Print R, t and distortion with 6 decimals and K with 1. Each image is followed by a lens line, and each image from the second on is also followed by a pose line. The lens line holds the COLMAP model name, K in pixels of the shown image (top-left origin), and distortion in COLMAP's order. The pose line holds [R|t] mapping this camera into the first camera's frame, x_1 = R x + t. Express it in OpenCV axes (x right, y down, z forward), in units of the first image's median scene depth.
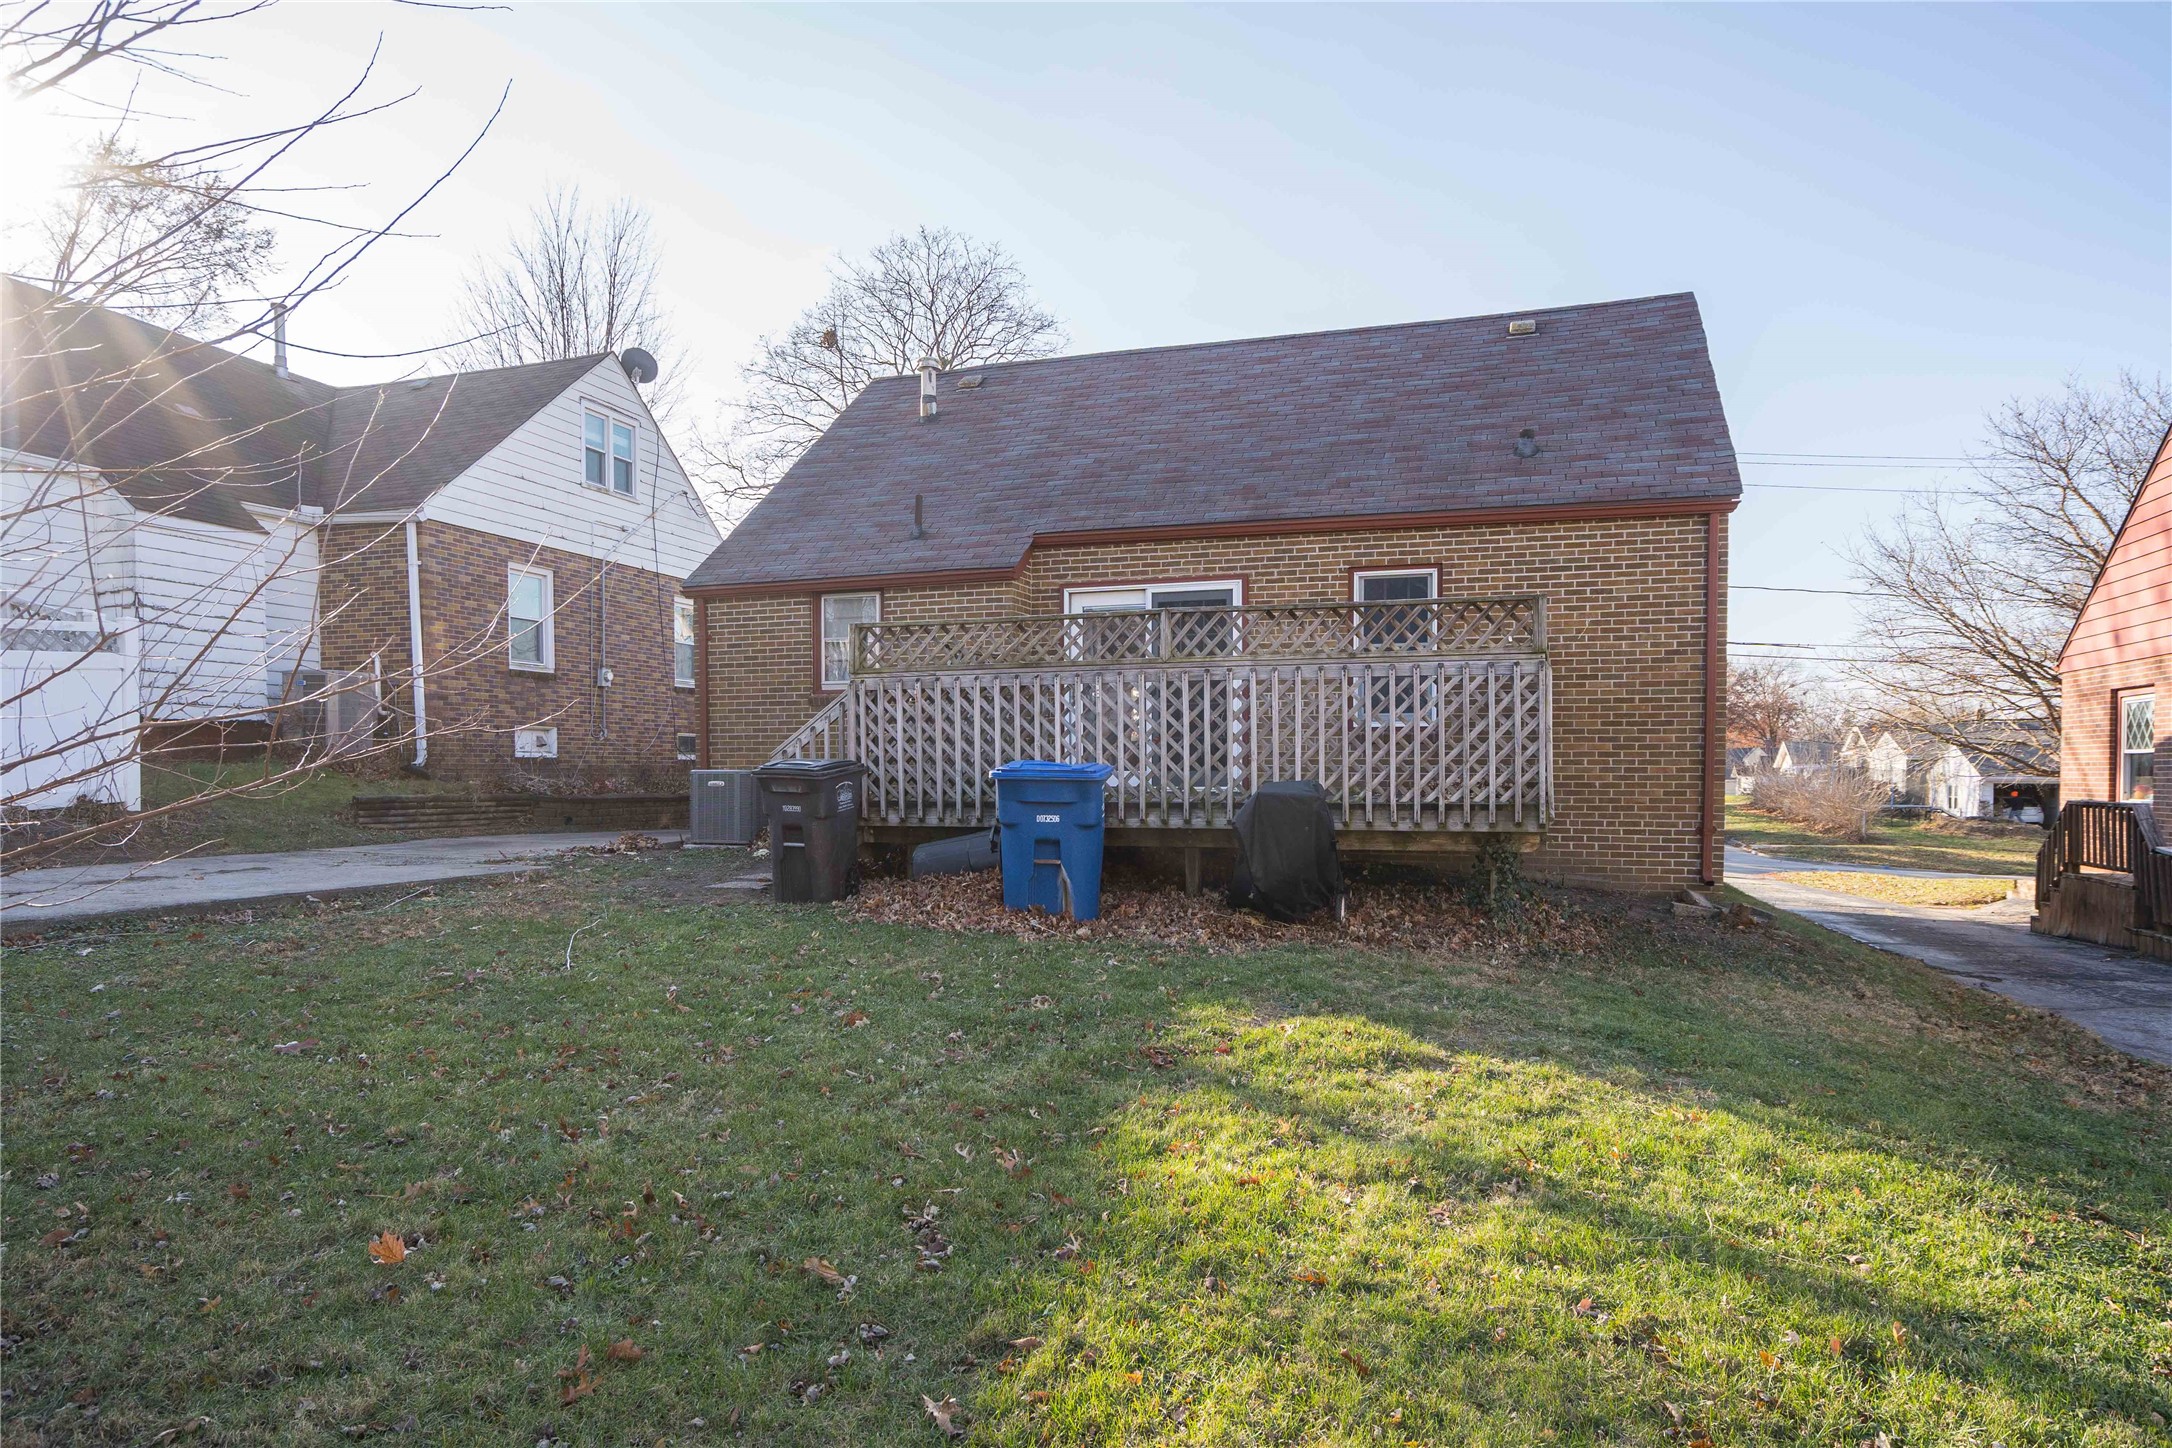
lens RADIAL K [[1326.3, 0, 1088.6], [0, 1326.3, 732.1], [0, 0, 1]] dist [-0.011108, -0.000914]
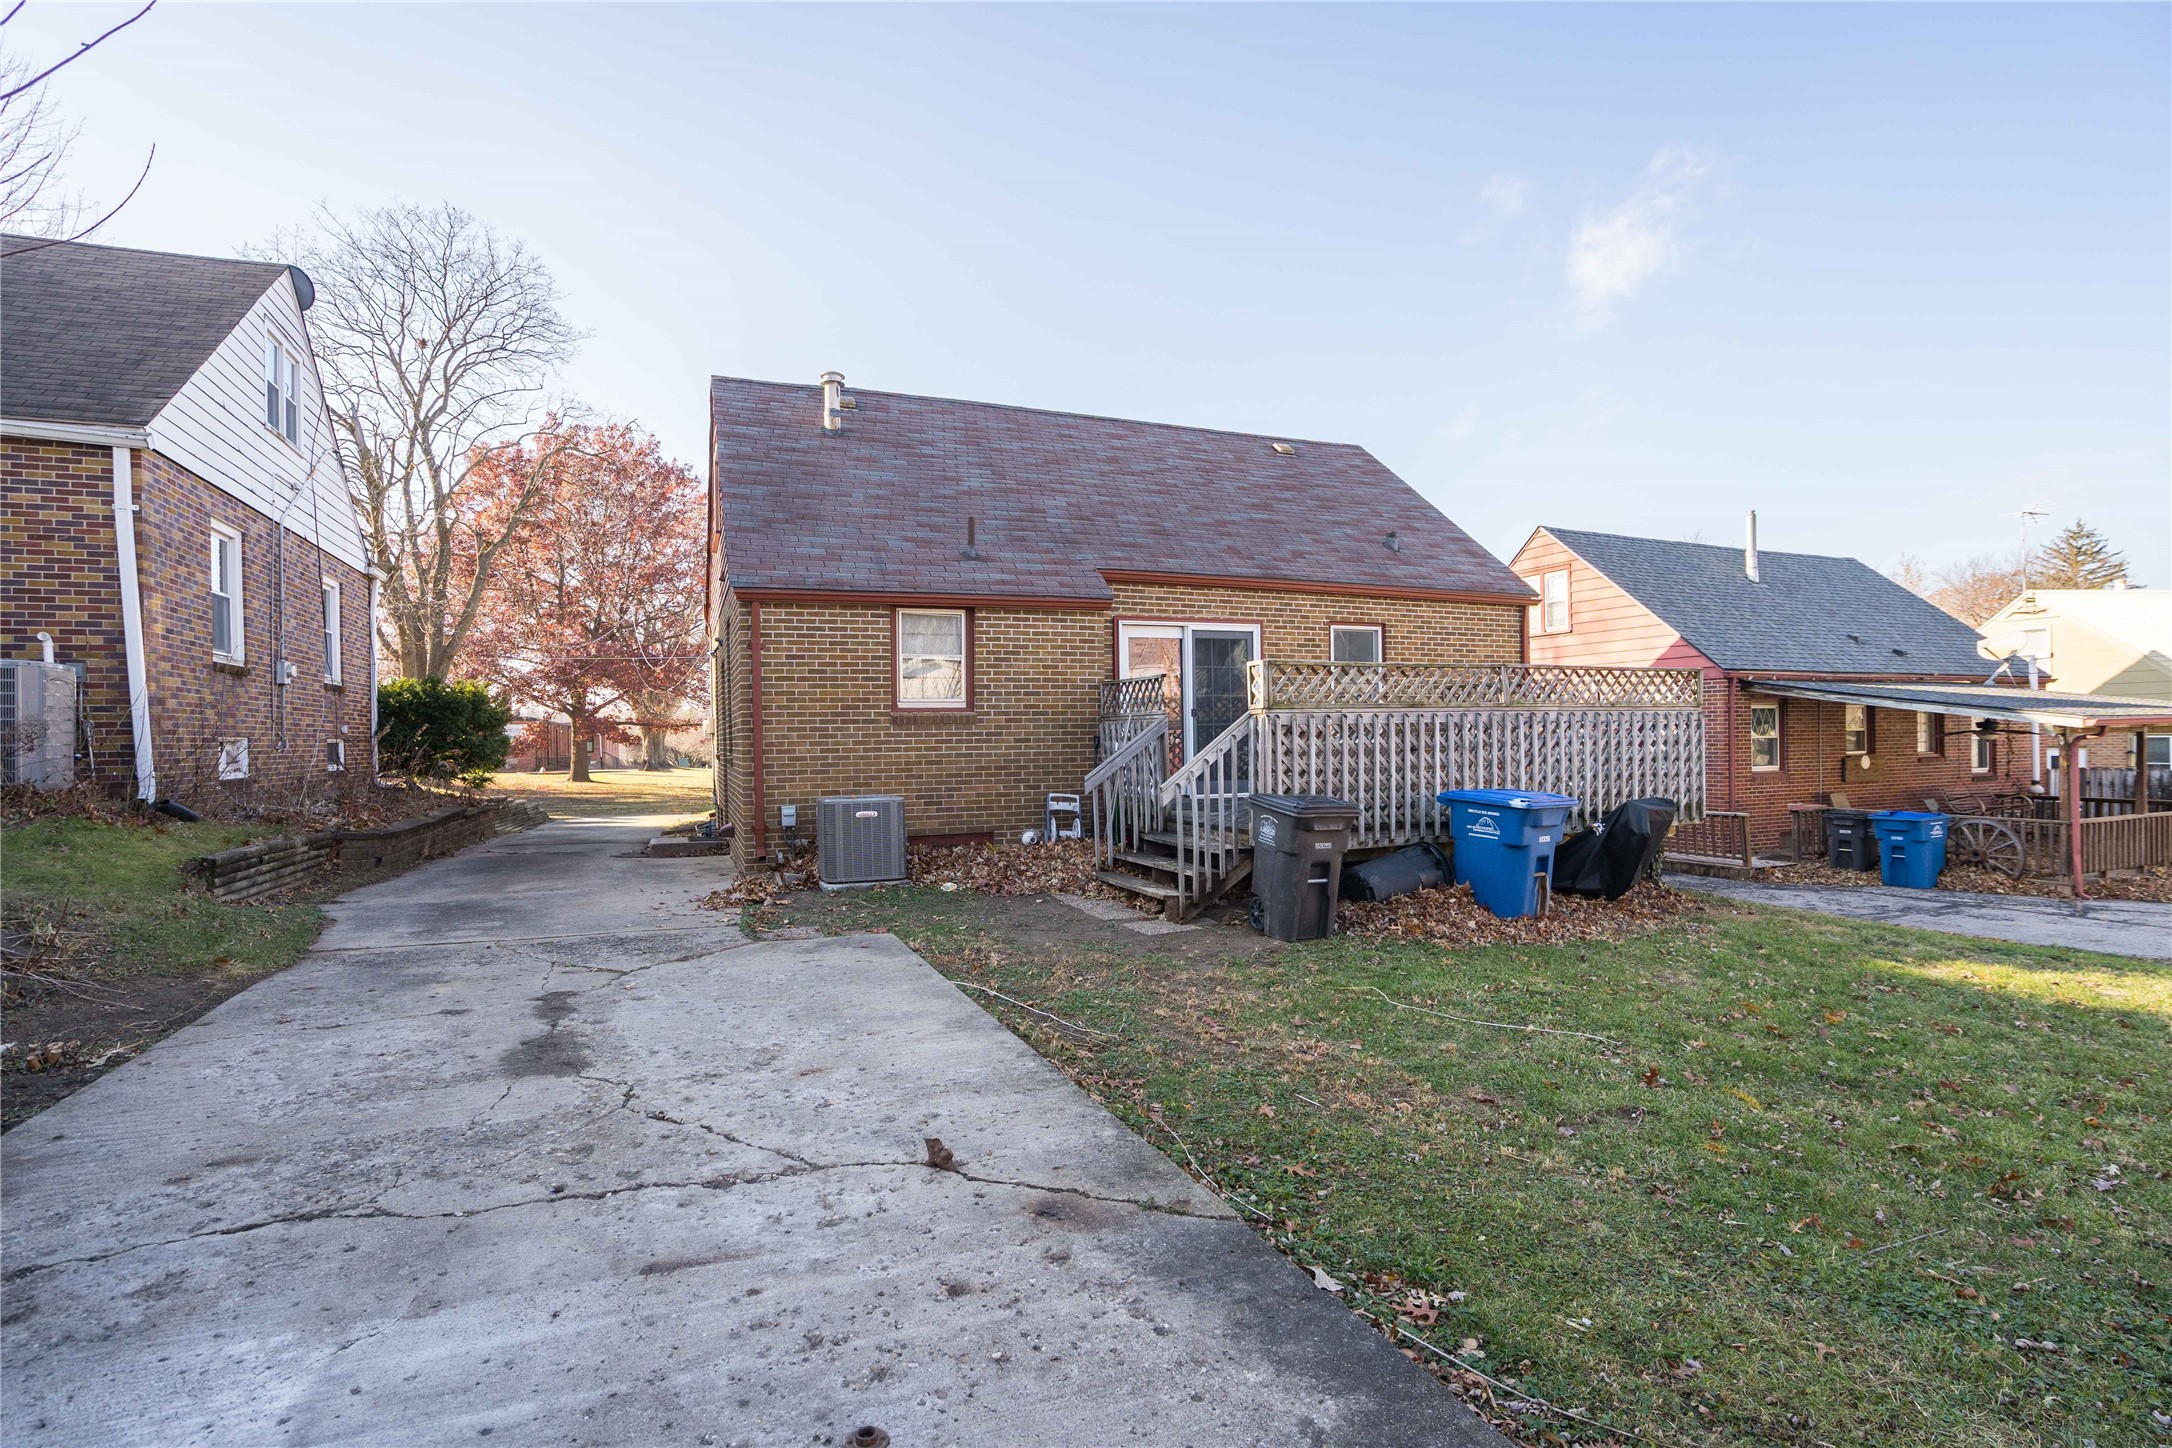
lens RADIAL K [[997.5, 0, 1077.4], [0, 997.5, 732.6], [0, 0, 1]] dist [-0.027238, 0.000397]
pose [[0.769938, -0.005902, 0.638092, -0.587253], [-0.005920, 0.999848, 0.016391, -0.027678], [-0.638092, -0.016397, 0.769786, 0.377988]]
